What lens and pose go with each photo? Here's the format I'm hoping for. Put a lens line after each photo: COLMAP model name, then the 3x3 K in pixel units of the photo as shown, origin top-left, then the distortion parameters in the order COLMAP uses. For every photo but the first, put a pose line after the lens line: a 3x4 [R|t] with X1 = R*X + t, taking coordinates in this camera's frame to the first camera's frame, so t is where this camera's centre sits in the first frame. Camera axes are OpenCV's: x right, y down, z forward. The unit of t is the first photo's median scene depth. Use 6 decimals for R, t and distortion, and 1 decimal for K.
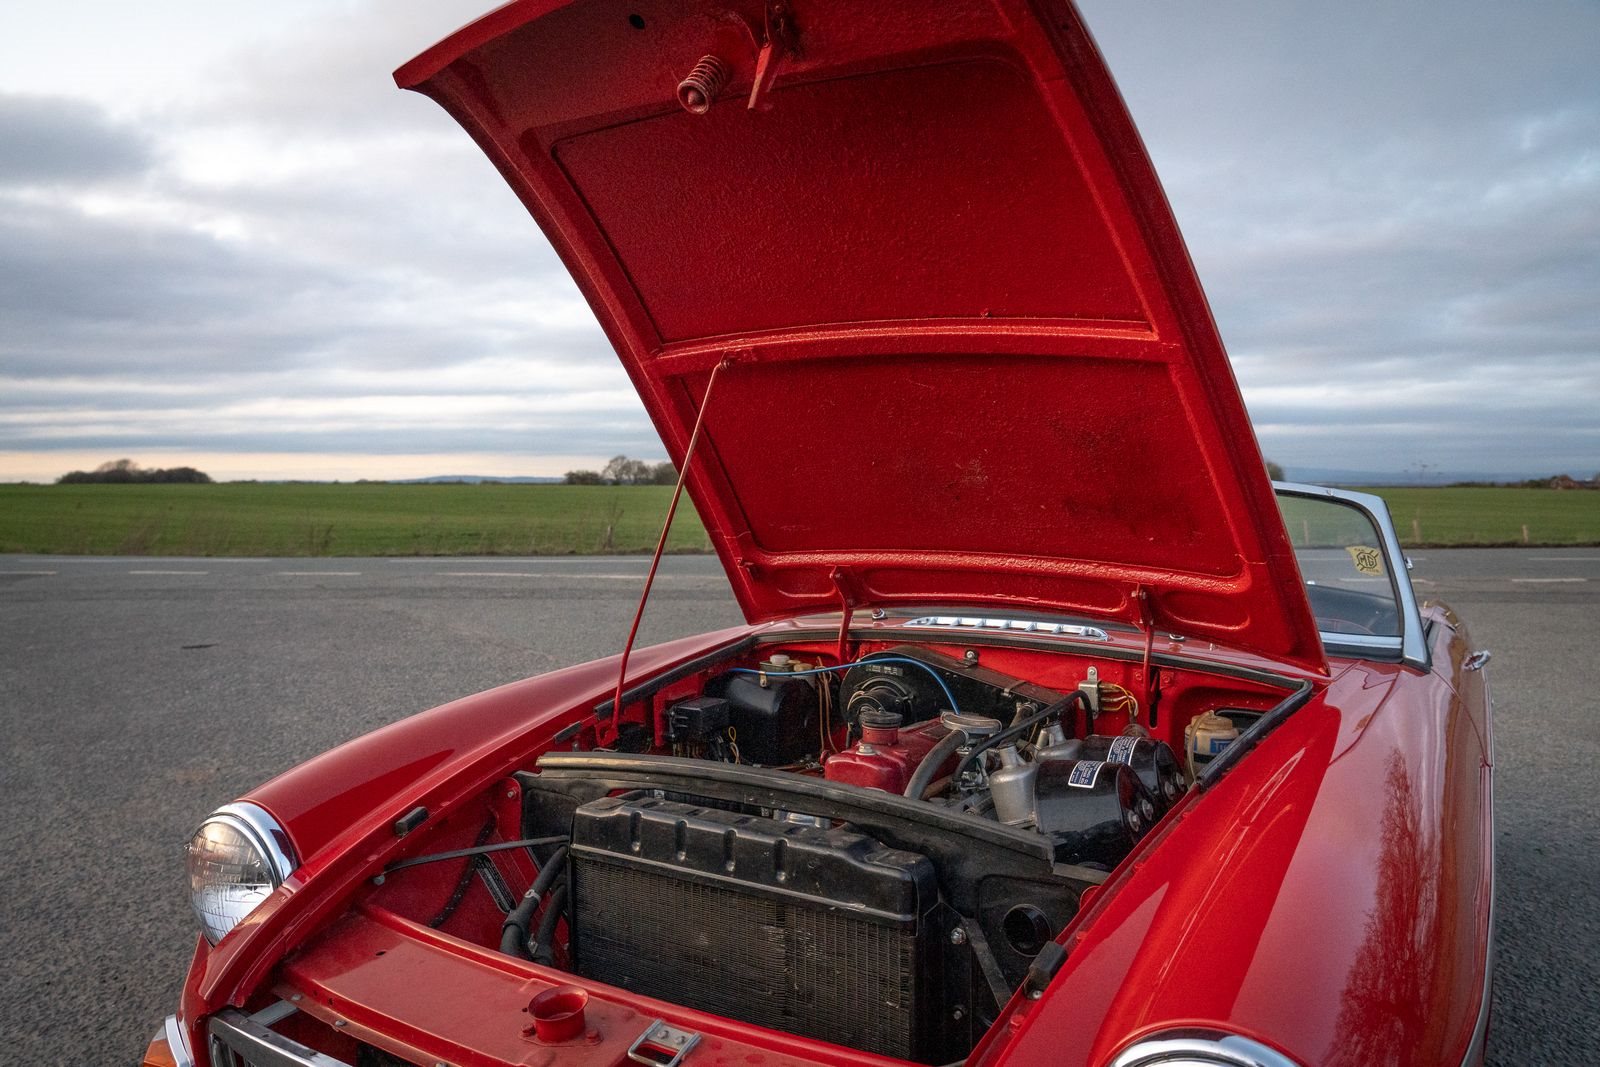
lens RADIAL K [[1133.3, 0, 800.0], [0, 1133.3, 533.5], [0, 0, 1]] dist [-0.002689, -0.002606]
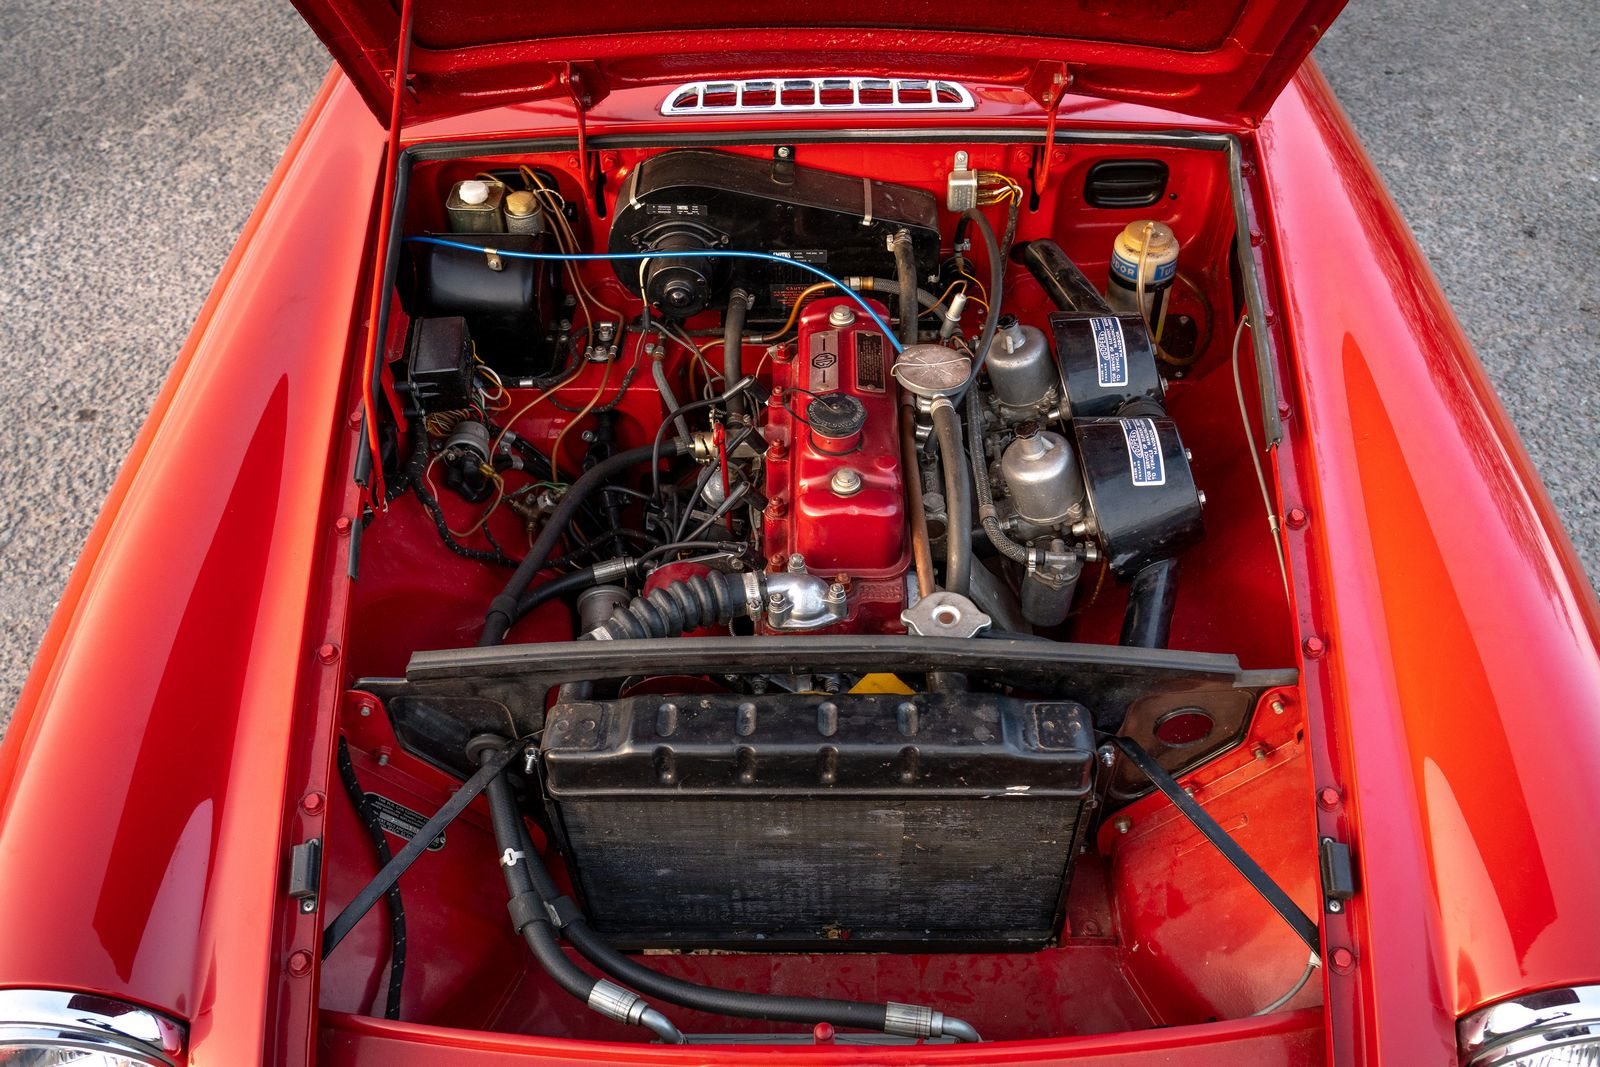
lens RADIAL K [[1284.3, 0, 800.0], [0, 1284.3, 533.5], [0, 0, 1]] dist [0.013915, 0.010745]
pose [[0.861428, -0.377957, 0.339250, -0.211799], [0.045053, 0.722206, 0.690209, -0.288171], [-0.505878, -0.579281, 0.639157, 0.384524]]
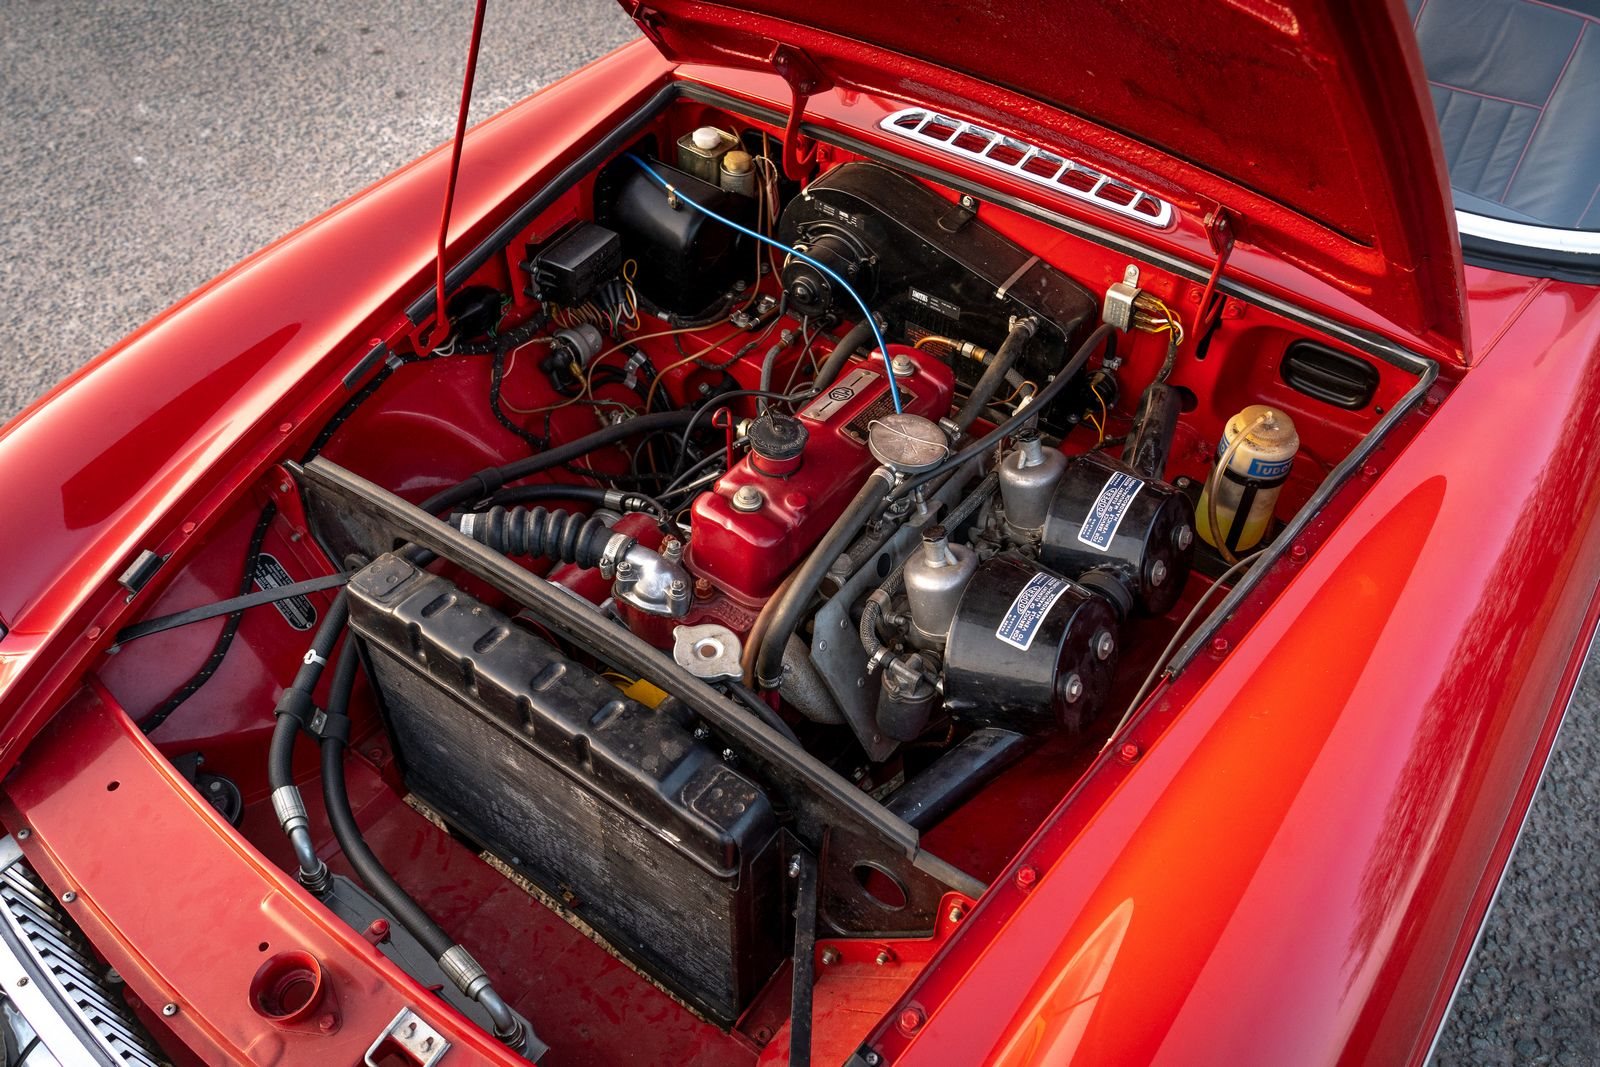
lens RADIAL K [[1284.3, 0, 800.0], [0, 1284.3, 533.5], [0, 0, 1]] dist [0.013915, 0.010745]
pose [[0.996313, 0.077725, -0.036316, 0.100753], [-0.033283, 0.740343, 0.671405, -0.279511], [0.079072, -0.667721, 0.740200, 0.311992]]
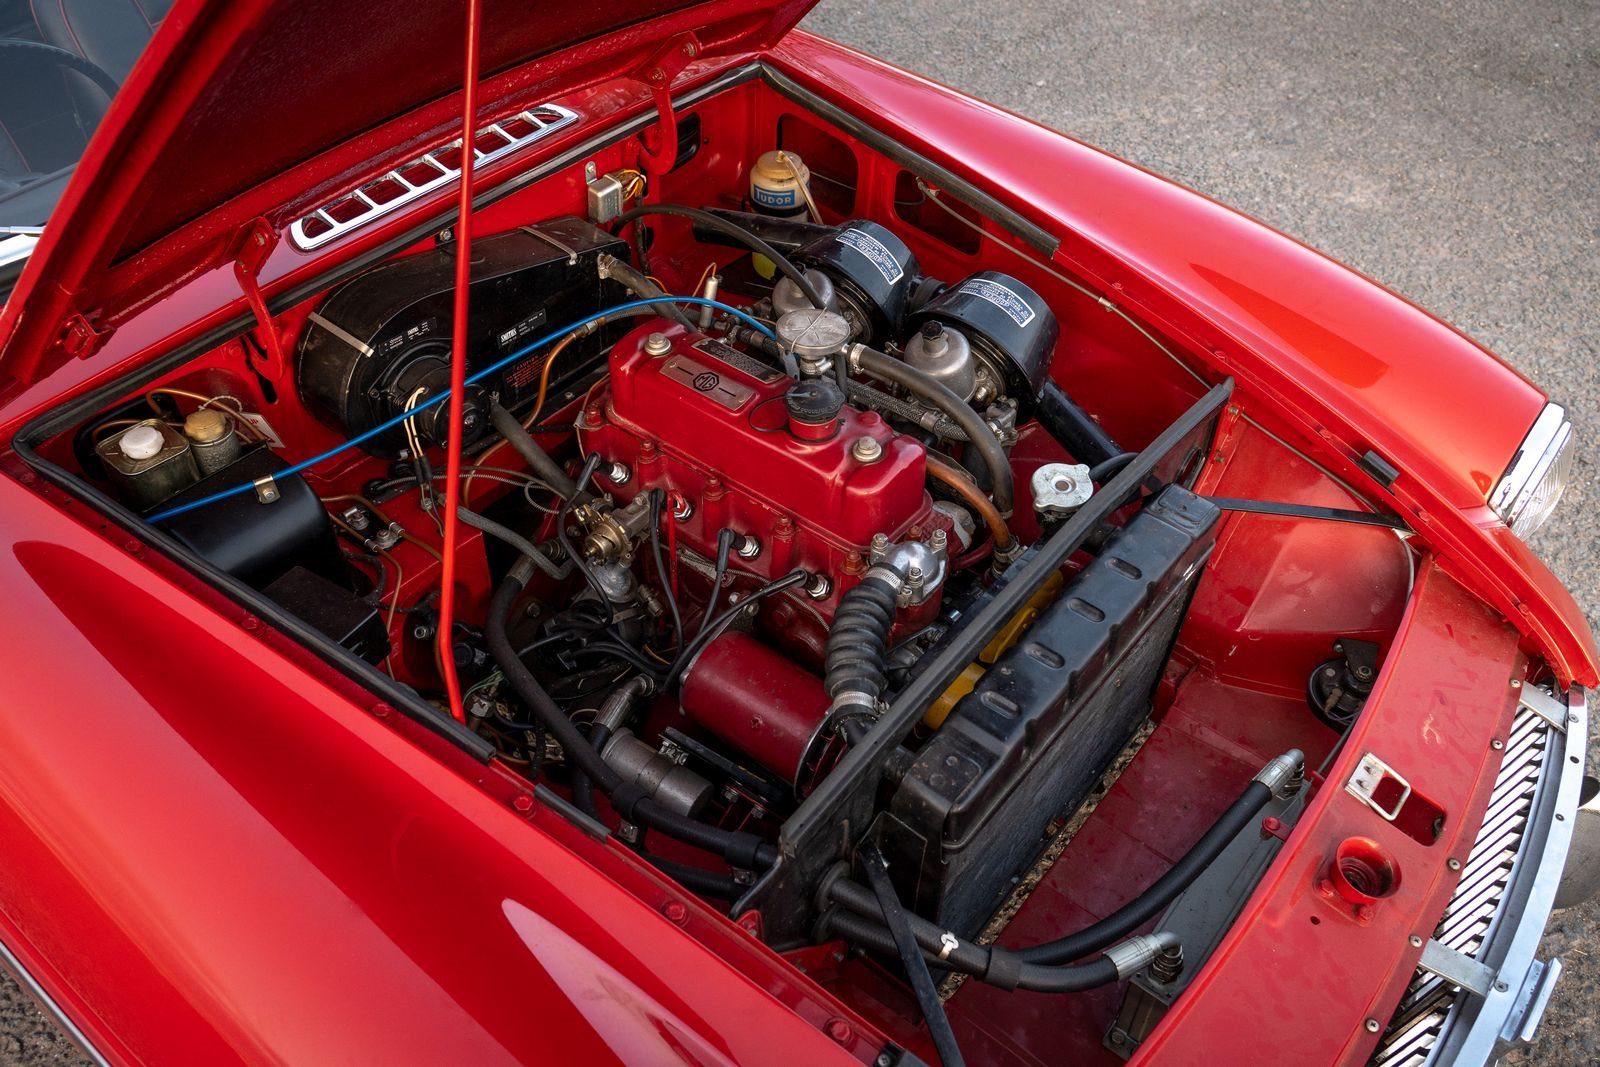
lens RADIAL K [[1284.3, 0, 800.0], [0, 1284.3, 533.5], [0, 0, 1]] dist [0.013915, 0.010745]
pose [[0.134844, -0.693308, 0.707913, -0.464606], [0.016503, 0.715910, 0.697997, -0.281315], [-0.990729, -0.082438, 0.107978, 0.777173]]
